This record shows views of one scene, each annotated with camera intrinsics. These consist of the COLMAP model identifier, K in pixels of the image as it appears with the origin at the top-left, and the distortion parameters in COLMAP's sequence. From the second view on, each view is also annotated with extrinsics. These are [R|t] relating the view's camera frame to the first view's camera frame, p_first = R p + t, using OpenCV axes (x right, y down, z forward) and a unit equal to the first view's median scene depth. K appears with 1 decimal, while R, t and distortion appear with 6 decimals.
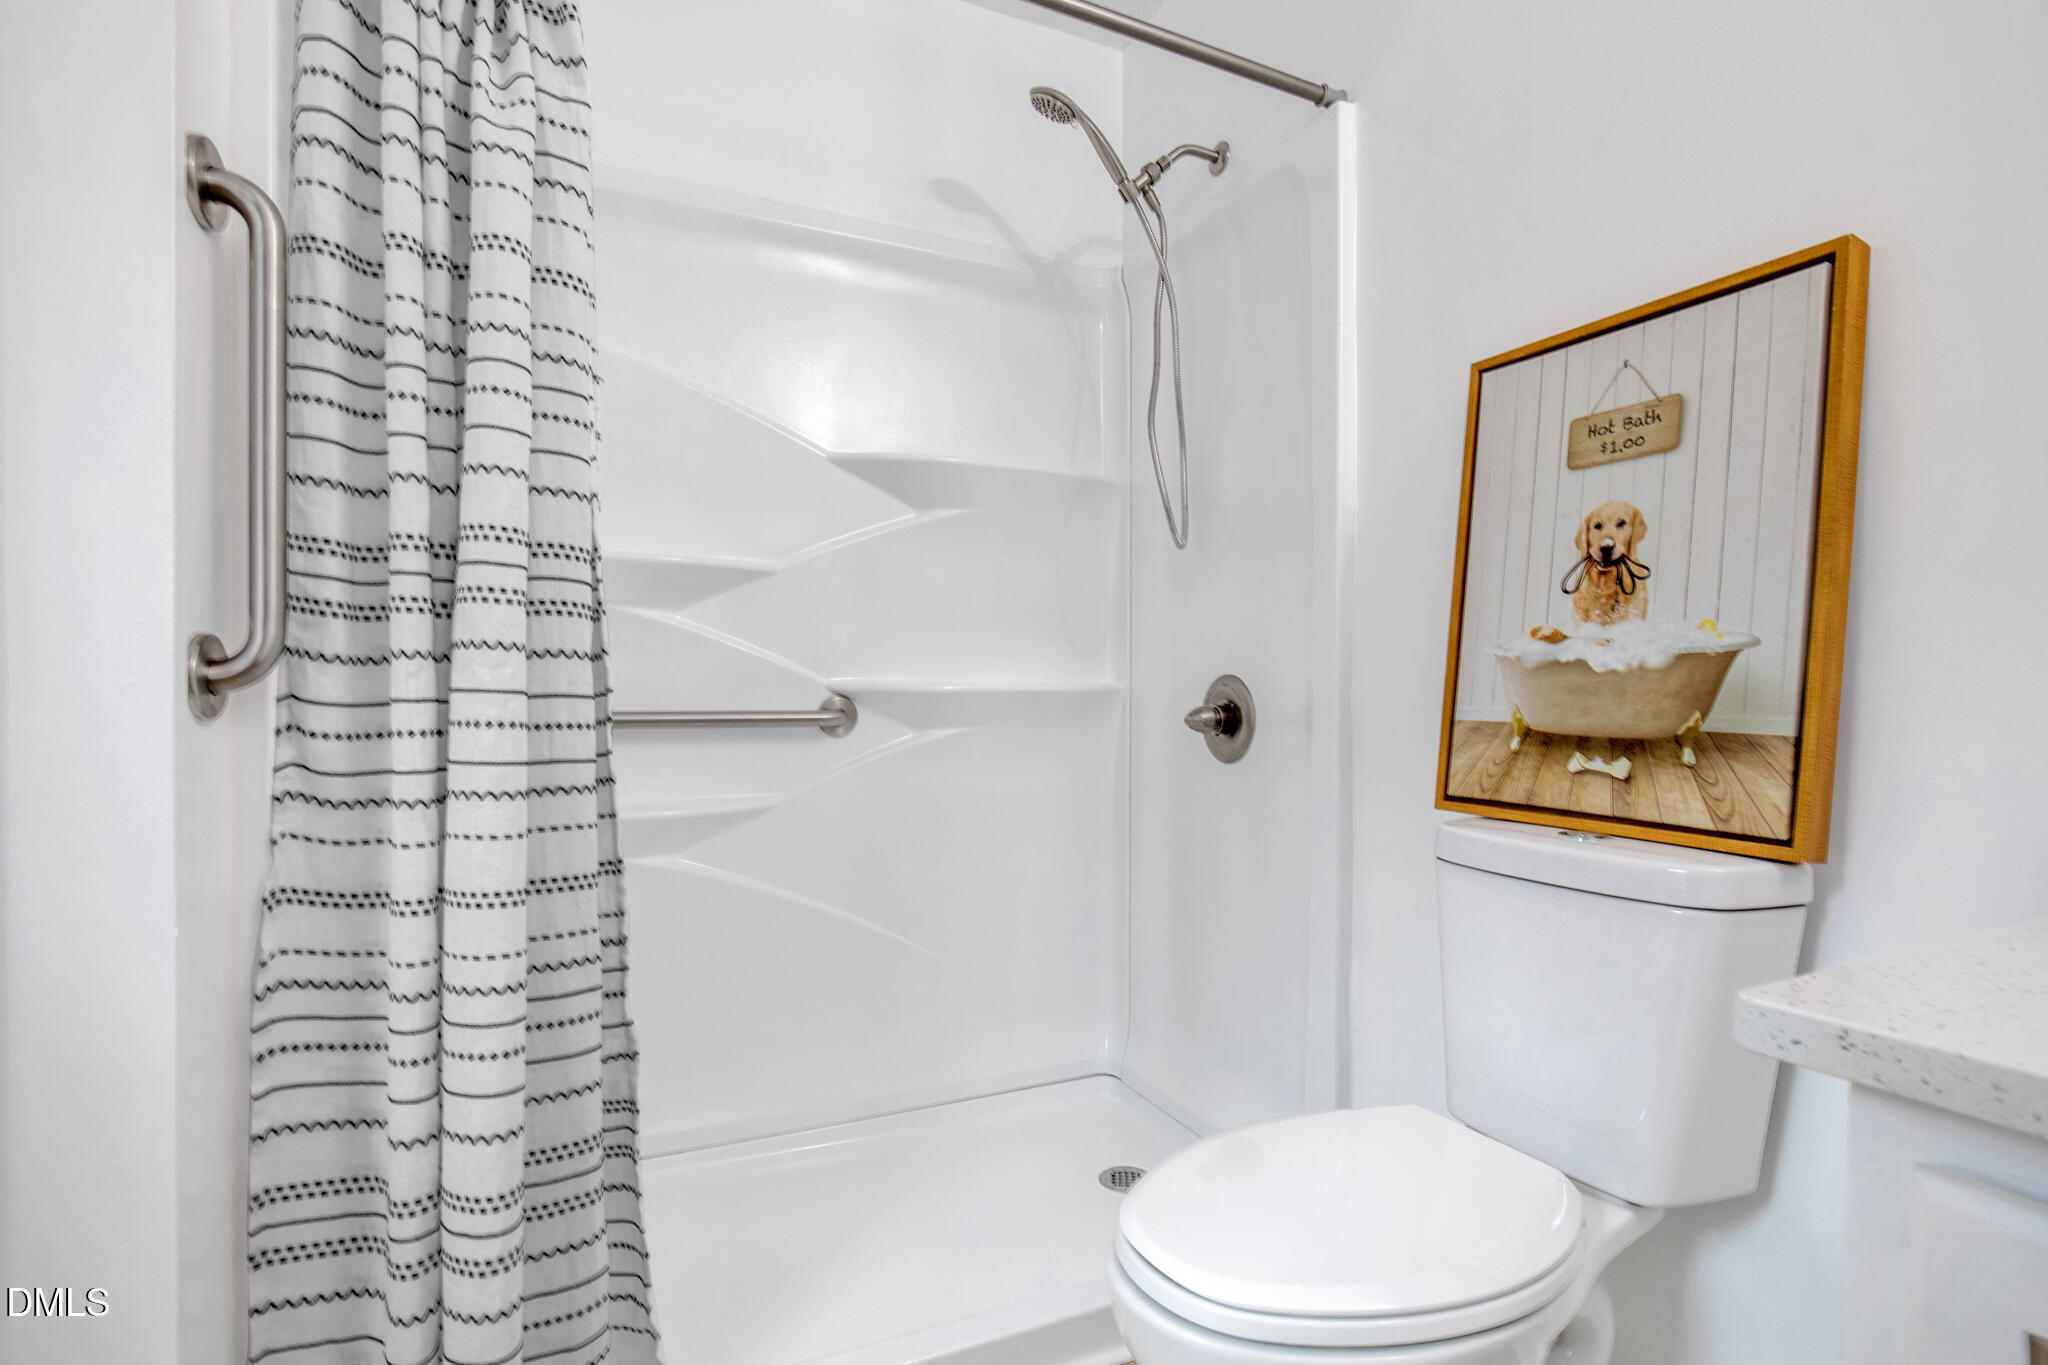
lens RADIAL K [[1026.5, 0, 1043.2], [0, 1026.5, 688.3], [0, 0, 1]] dist [-0.034092, 0.000279]
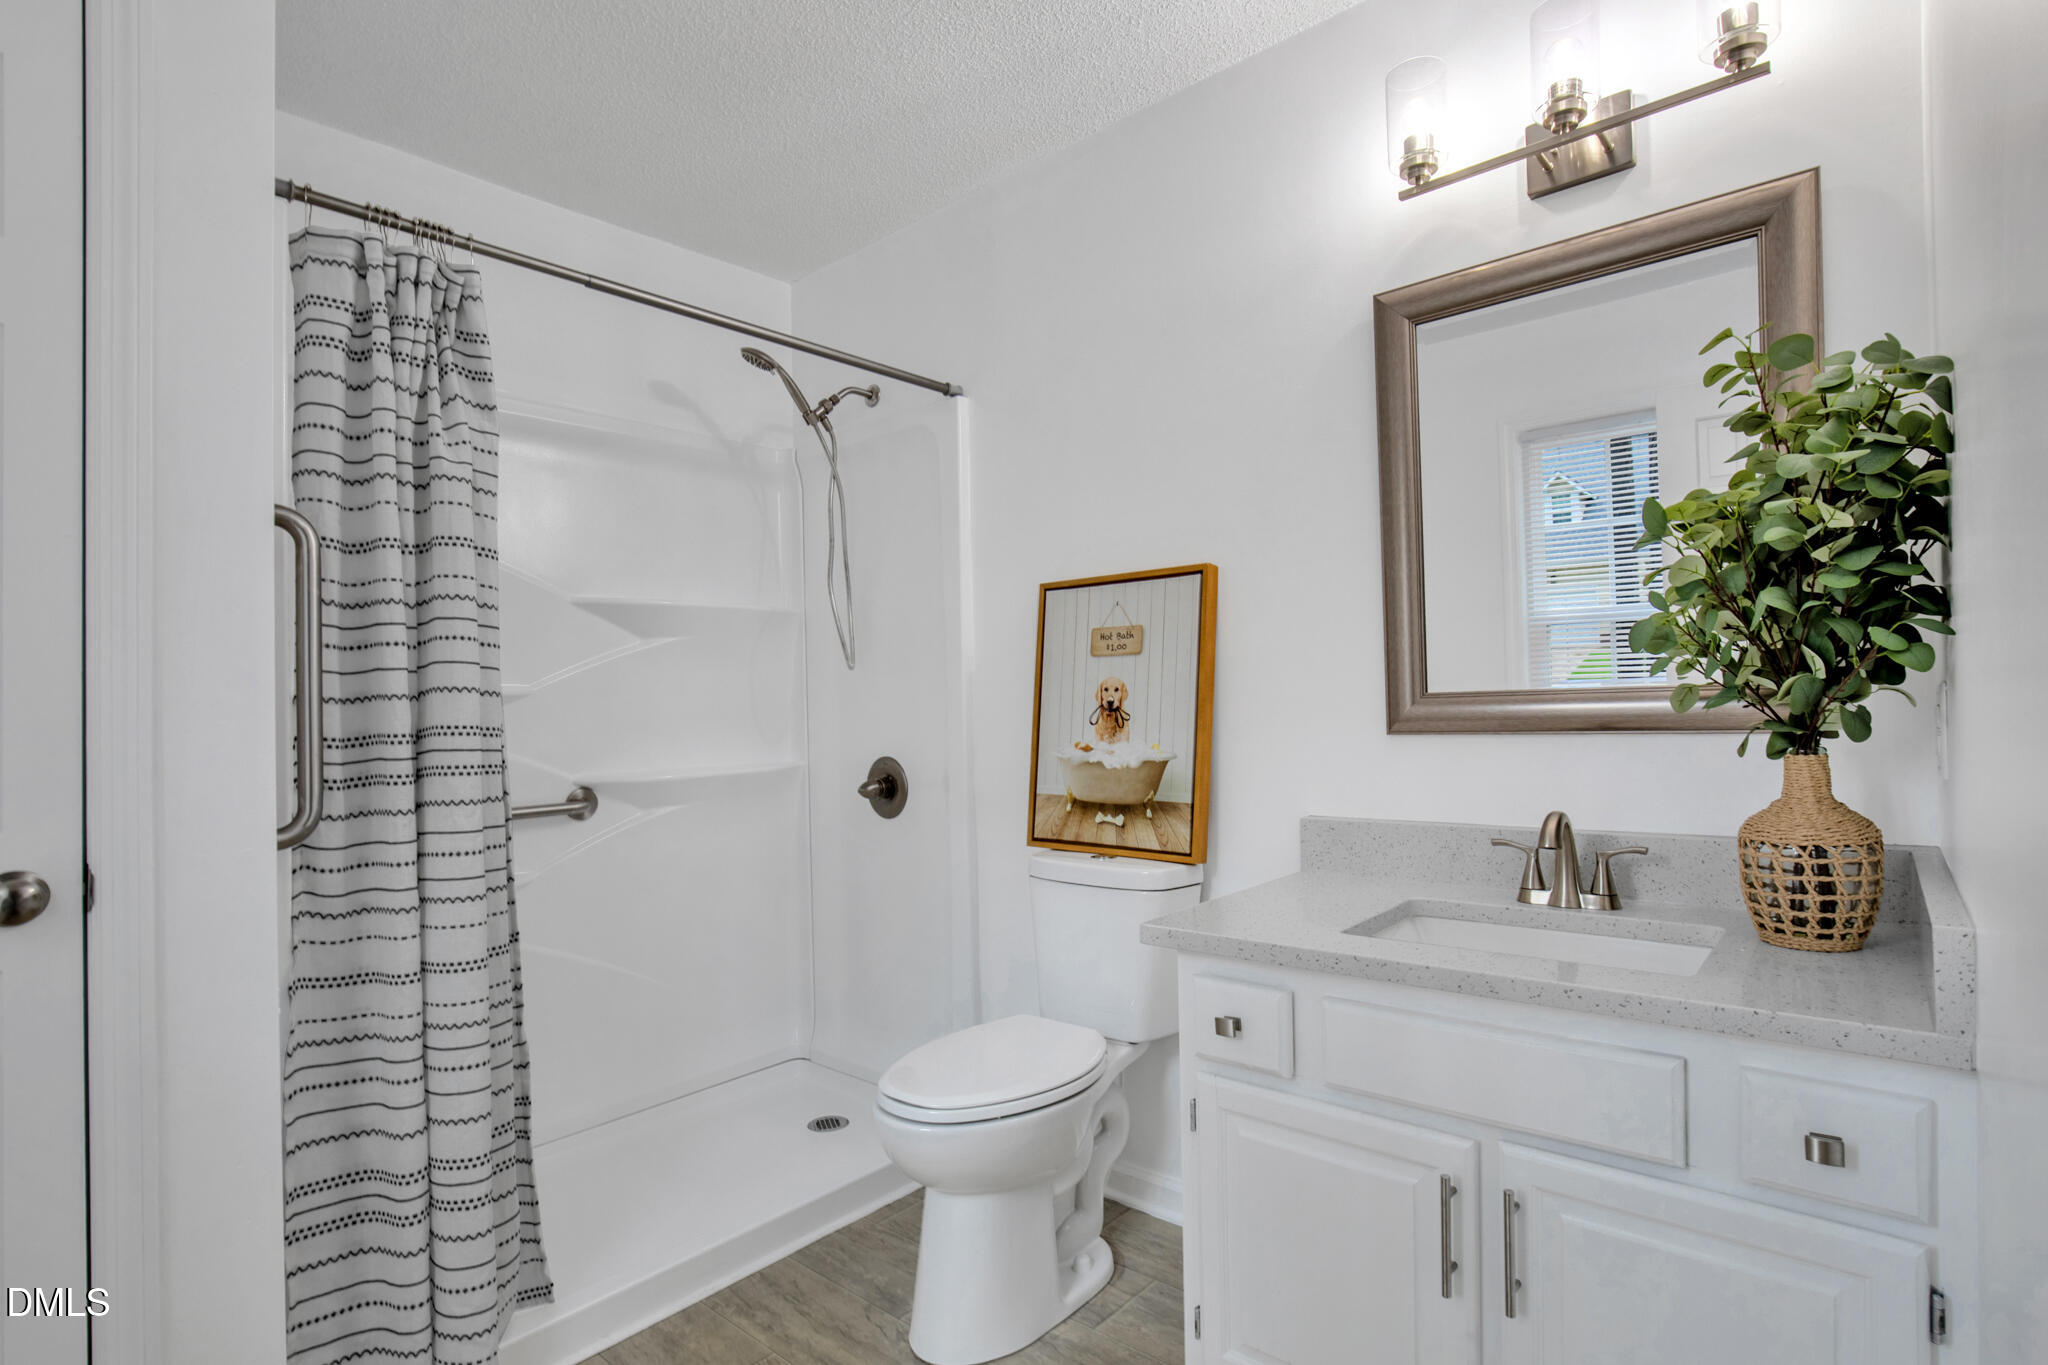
lens RADIAL K [[992.9, 0, 1083.3], [0, 992.9, 688.3], [0, 0, 1]] dist [-0.026619, 0.000578]
pose [[0.906710, -0.021880, 0.421186, -0.276422], [0.031163, 0.999399, -0.015169, -0.145053], [-0.420601, 0.026879, 0.906848, -0.678190]]
